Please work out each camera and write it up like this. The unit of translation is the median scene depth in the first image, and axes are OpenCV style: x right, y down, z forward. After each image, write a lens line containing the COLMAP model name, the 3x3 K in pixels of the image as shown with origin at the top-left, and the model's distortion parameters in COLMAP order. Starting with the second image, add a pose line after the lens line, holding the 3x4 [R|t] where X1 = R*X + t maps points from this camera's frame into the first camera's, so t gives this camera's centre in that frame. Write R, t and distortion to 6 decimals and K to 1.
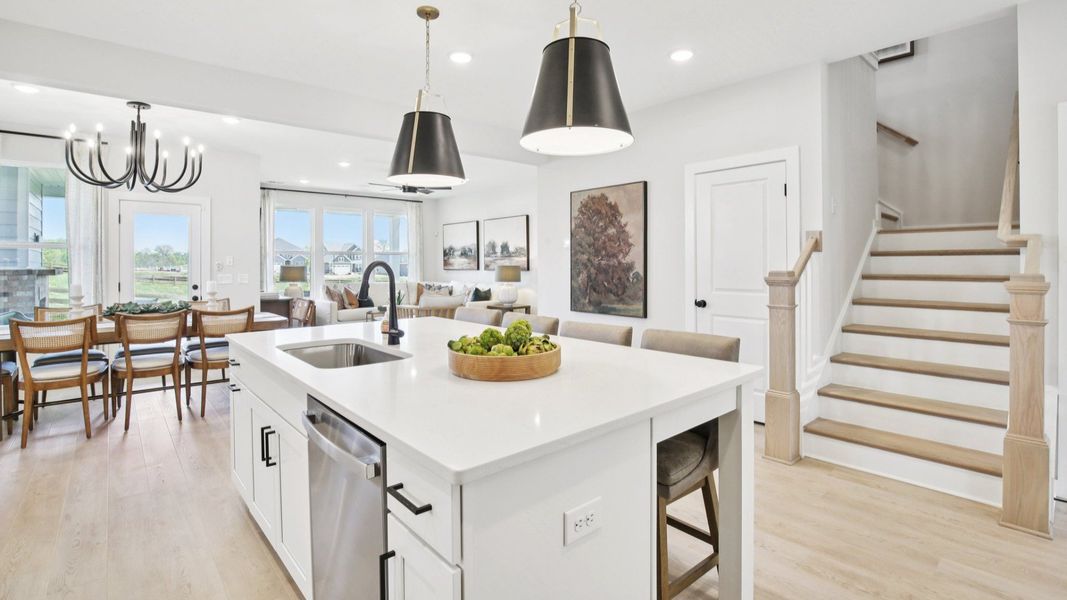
lens RADIAL K [[492.8, 0, 534.1], [0, 492.8, 260.9], [0, 0, 1]] dist [-0.028464, 0.000561]
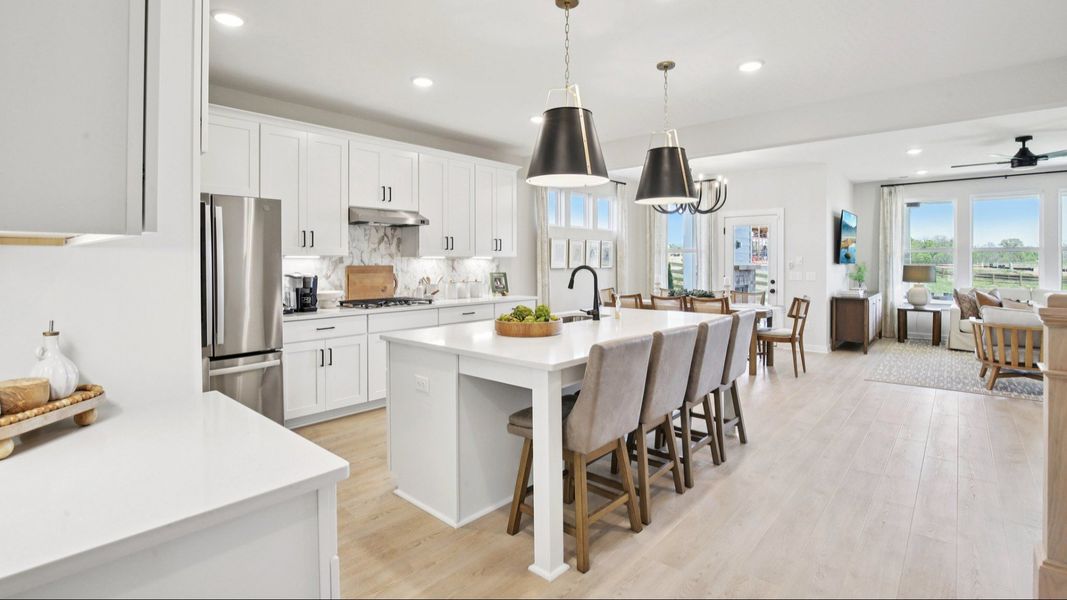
lens RADIAL K [[492.8, 0, 534.1], [0, 492.8, 260.9], [0, 0, 1]] dist [-0.028464, 0.000561]
pose [[0.127847, 0.004281, -0.991785, 0.307194], [0.004658, 0.999977, 0.004917, -0.005279], [0.991783, -0.005249, 0.127824, 0.159126]]
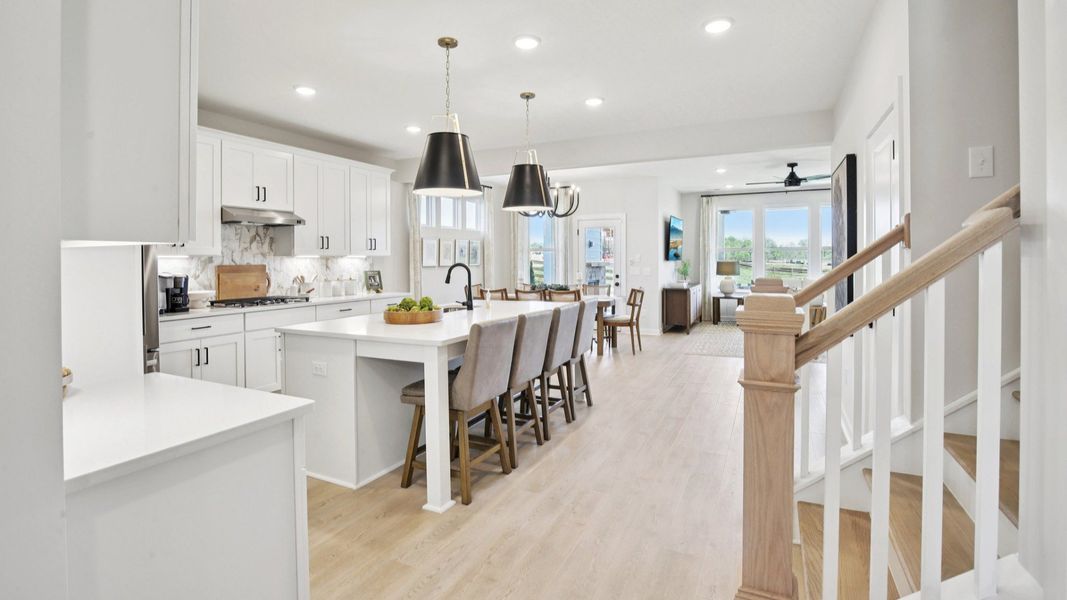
lens RADIAL K [[492.8, 0, 534.1], [0, 492.8, 260.9], [0, 0, 1]] dist [-0.028464, 0.000561]
pose [[0.390960, 0.006275, -0.920386, 0.367160], [0.008046, 0.999915, 0.010235, -0.005656], [0.920373, -0.011407, 0.390876, 0.134988]]
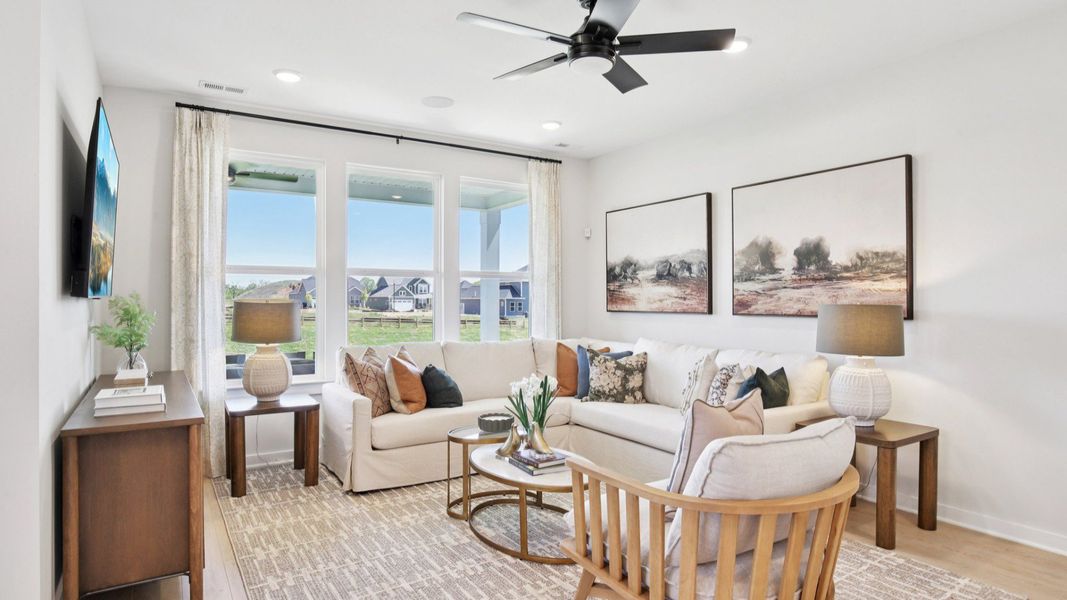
lens RADIAL K [[593.6, 0, 539.7], [0, 593.6, 300.2], [0, 0, 1]] dist [-0.021282, 0.000811]
pose [[0.988878, 0.006094, -0.148602, -0.195129], [-0.005045, 0.999960, 0.007436, 0.004442], [0.148641, -0.006604, 0.988869, 0.539383]]
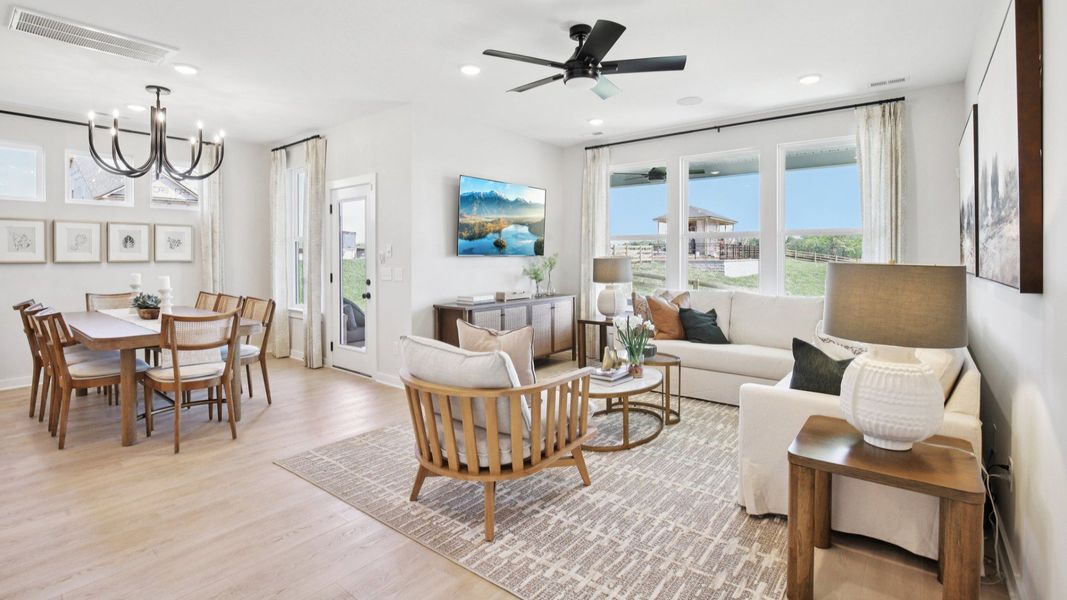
lens RADIAL K [[492.8, 0, 534.1], [0, 492.8, 260.9], [0, 0, 1]] dist [-0.028464, 0.000561]
pose [[0.174537, 0.014119, -0.984549, 0.124400], [0.005649, 0.999866, 0.015340, 0.003687], [0.984634, -0.008239, 0.174434, 0.756516]]
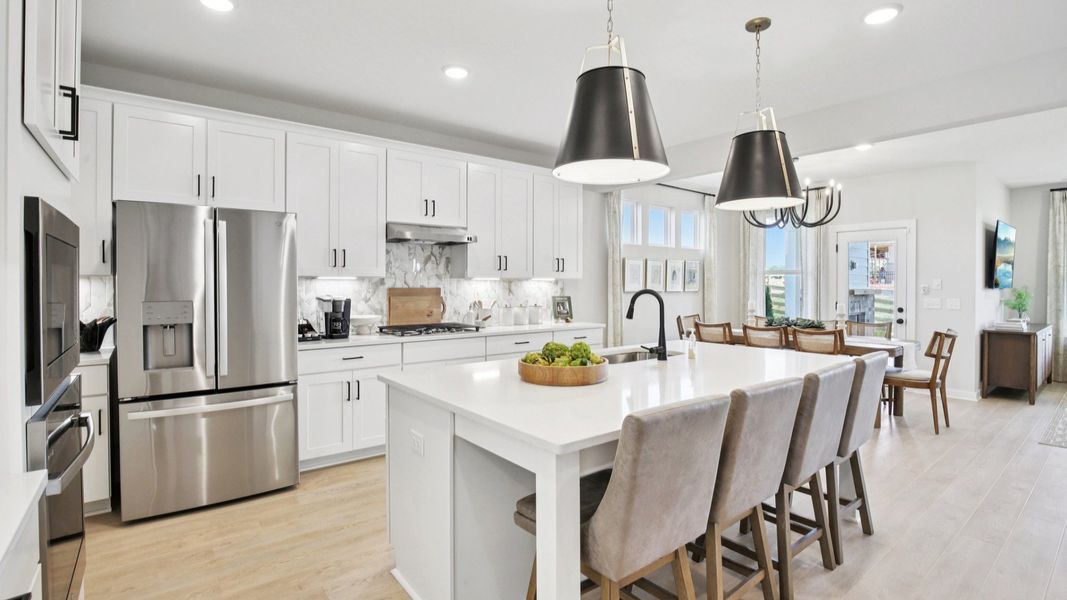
lens RADIAL K [[493.0, 0, 535.1], [0, 493.0, 284.1], [0, 0, 1]] dist [-0.035862, 0.007663]
pose [[-0.051135, 0.006545, -0.998670, 0.231203], [0.001738, 0.999978, 0.006465, -0.004918], [0.998690, -0.001405, -0.051145, 0.195200]]
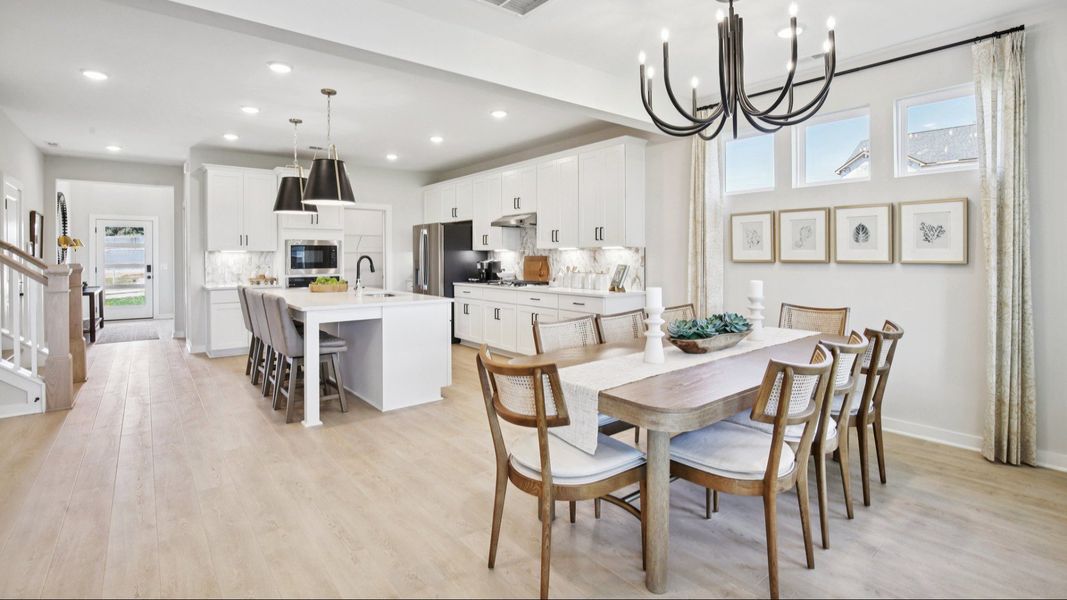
lens RADIAL K [[492.8, 0, 534.1], [0, 492.8, 260.9], [0, 0, 1]] dist [-0.028464, 0.000561]
pose [[-0.999297, 0.008191, 0.036581, -0.285476], [0.008412, 0.999947, 0.005895, 0.004858], [-0.036531, 0.006199, -0.999313, 0.784360]]
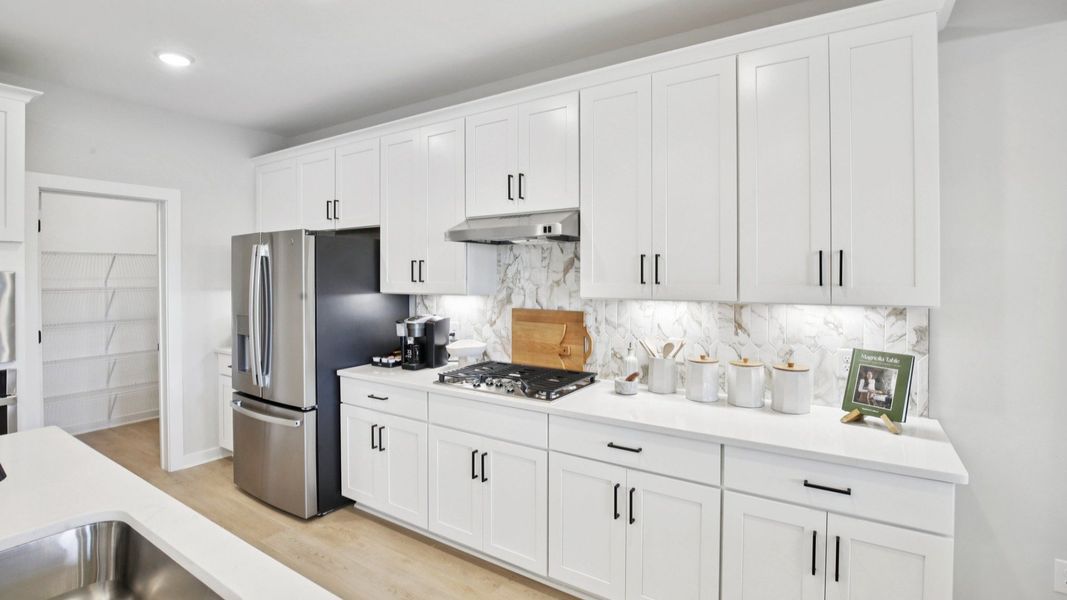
lens RADIAL K [[493.0, 0, 535.1], [0, 493.0, 284.1], [0, 0, 1]] dist [-0.035862, 0.007663]
pose [[-0.961214, 0.012371, -0.275524, -0.164090], [0.007673, 0.999806, 0.018120, -0.021241], [0.275695, 0.015303, -0.961123, 0.359065]]
